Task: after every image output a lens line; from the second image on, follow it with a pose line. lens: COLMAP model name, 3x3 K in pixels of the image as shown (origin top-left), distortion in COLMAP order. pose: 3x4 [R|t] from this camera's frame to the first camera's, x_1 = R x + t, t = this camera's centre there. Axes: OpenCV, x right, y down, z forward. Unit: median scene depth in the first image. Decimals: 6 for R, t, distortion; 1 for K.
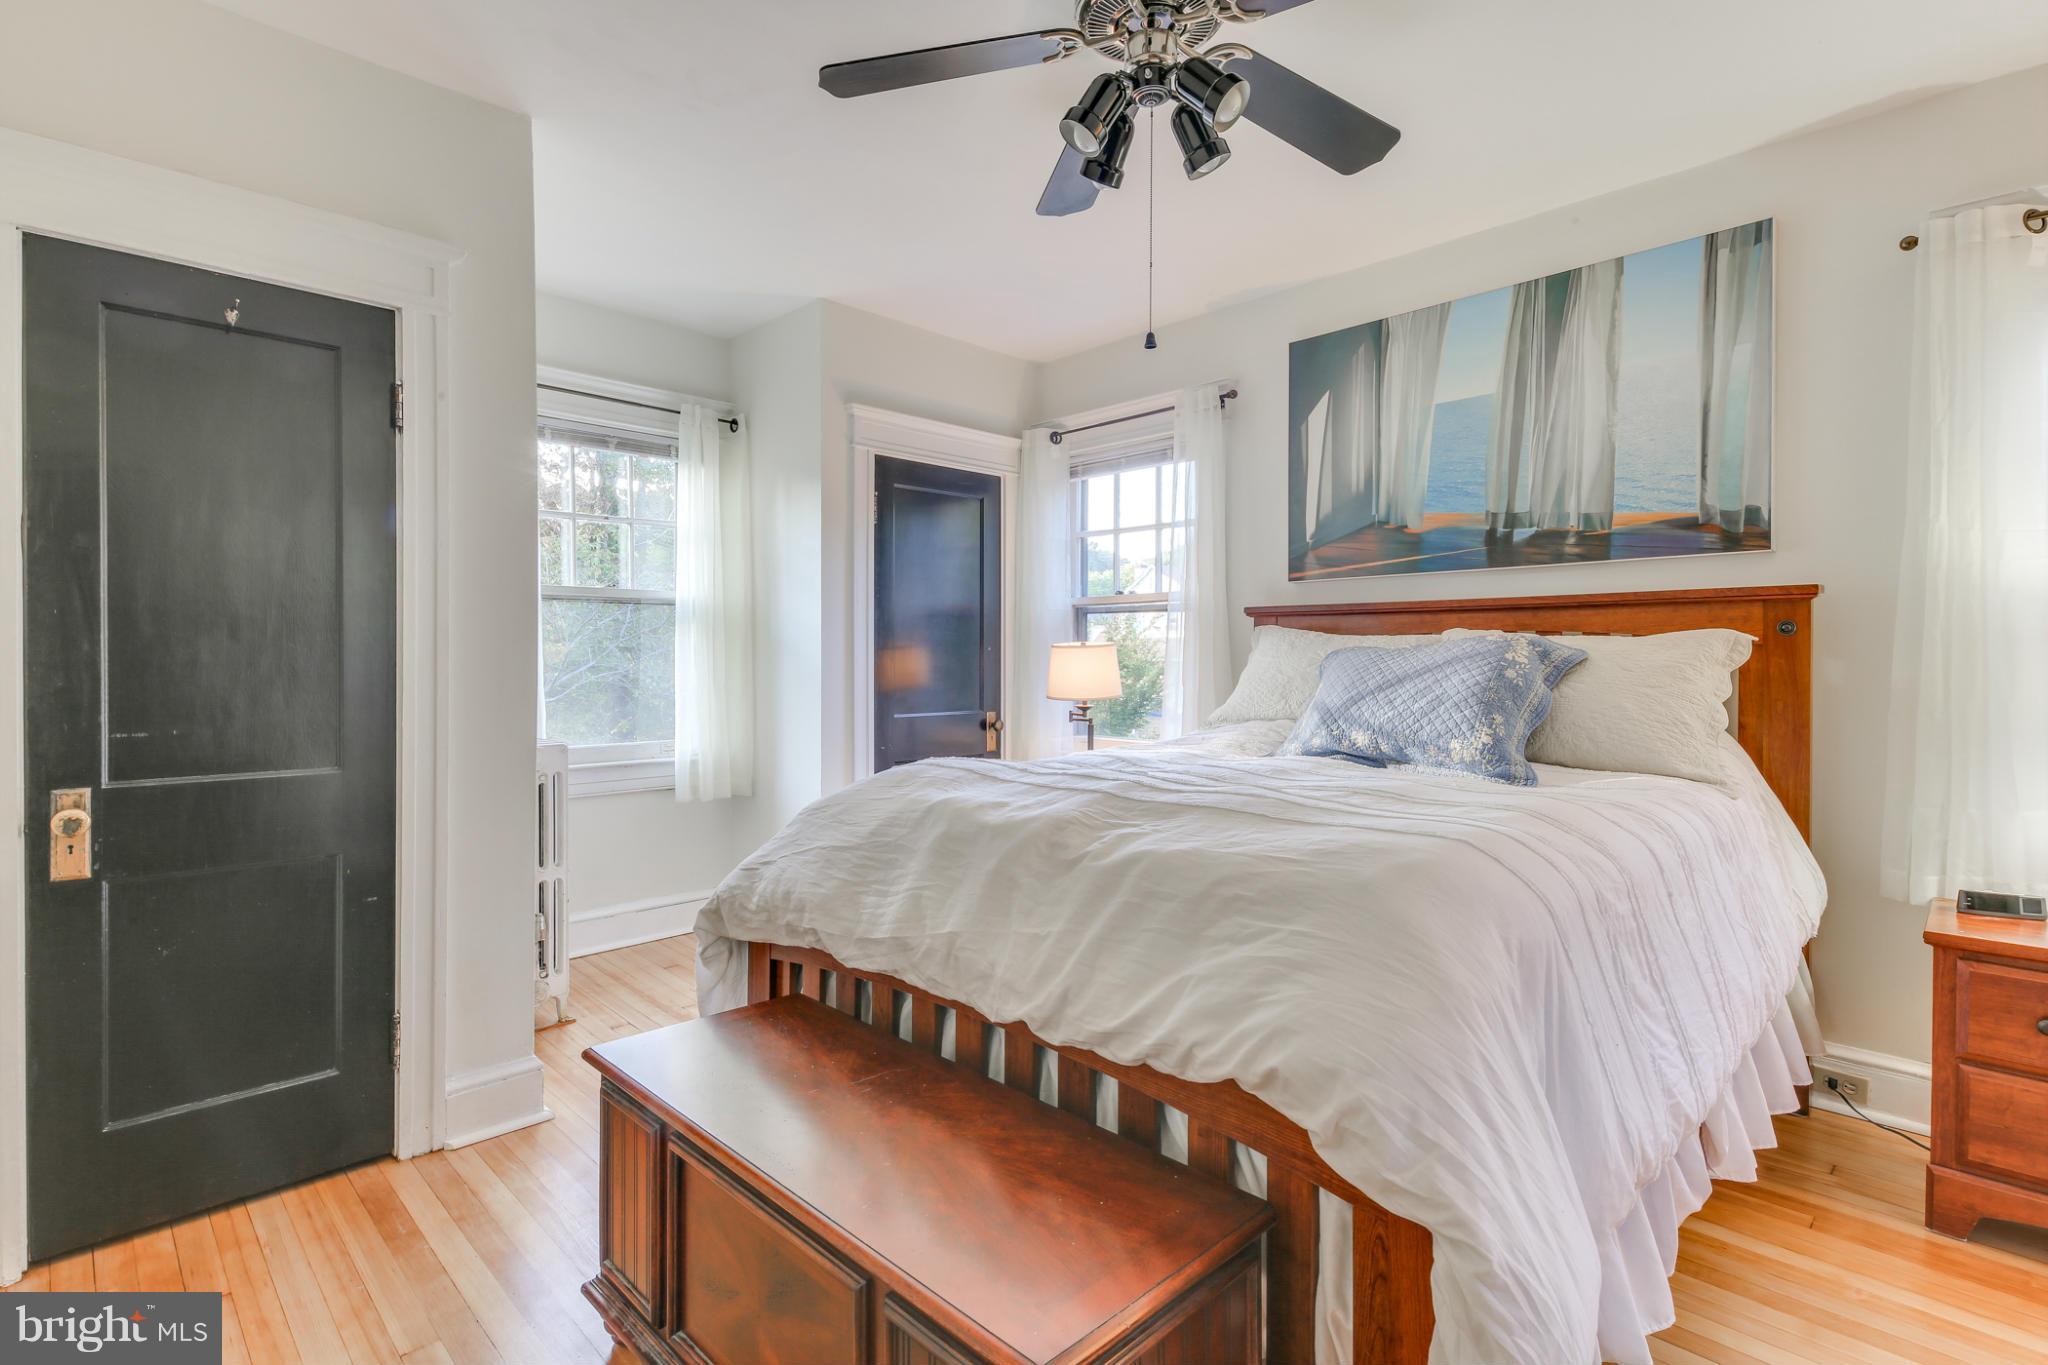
lens RADIAL K [[987.9, 0, 1018.4], [0, 987.9, 690.3], [0, 0, 1]] dist [0.022251, -0.001342]
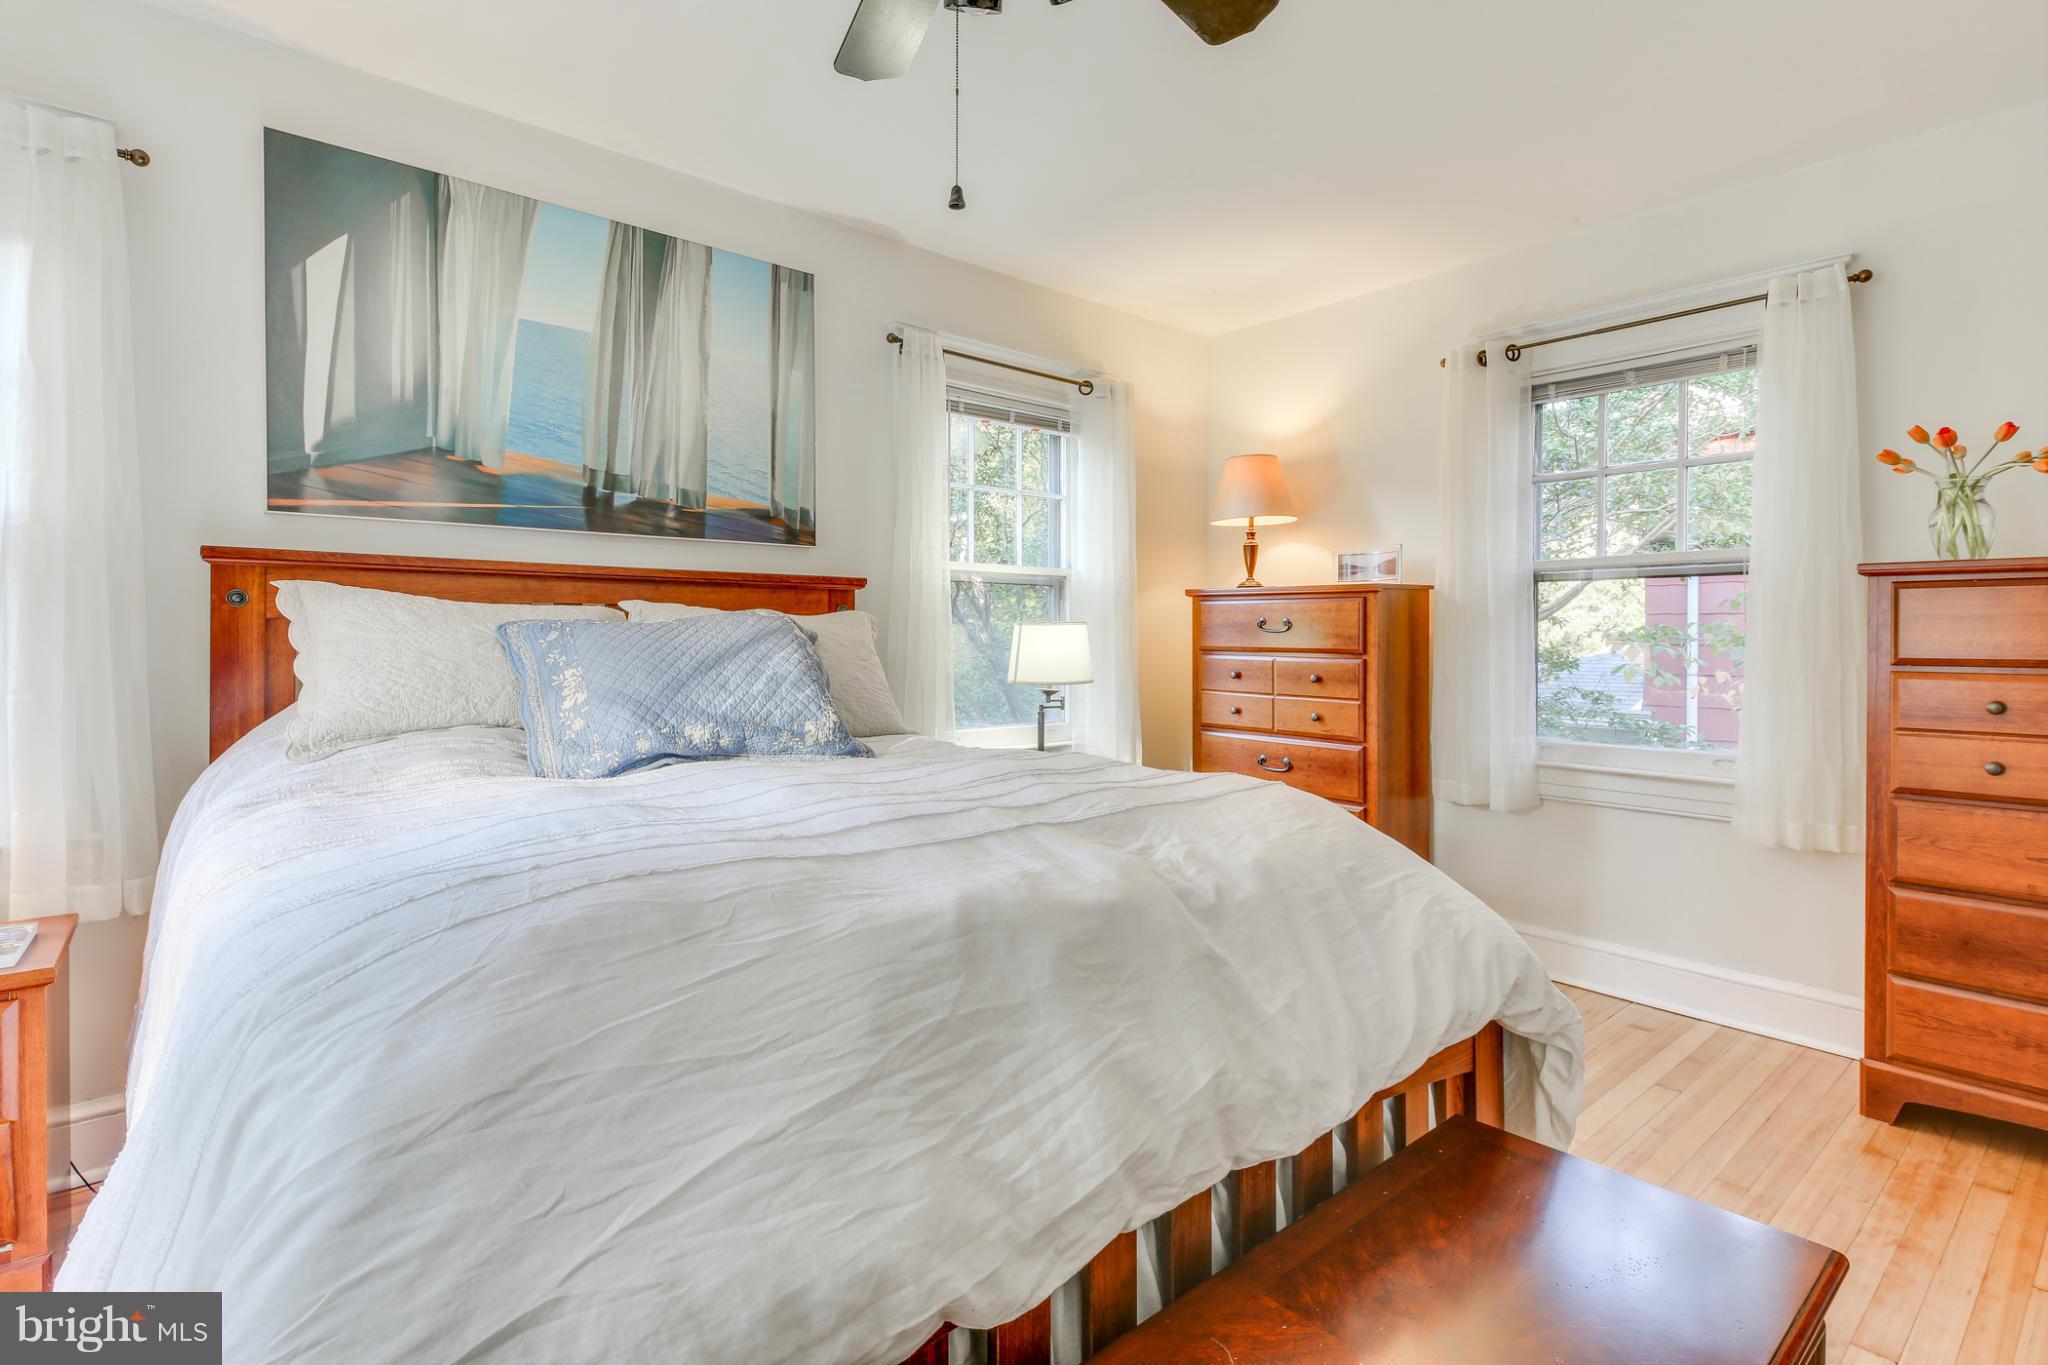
lens RADIAL K [[976.7, 0, 1021.5], [0, 976.7, 657.8], [0, 0, 1]] dist [0.026483, -0.000316]
pose [[0.077687, -0.024362, 0.996680, -0.374347], [0.030954, 0.999278, 0.022012, -0.019956], [-0.996497, 0.029141, 0.078385, 0.578286]]
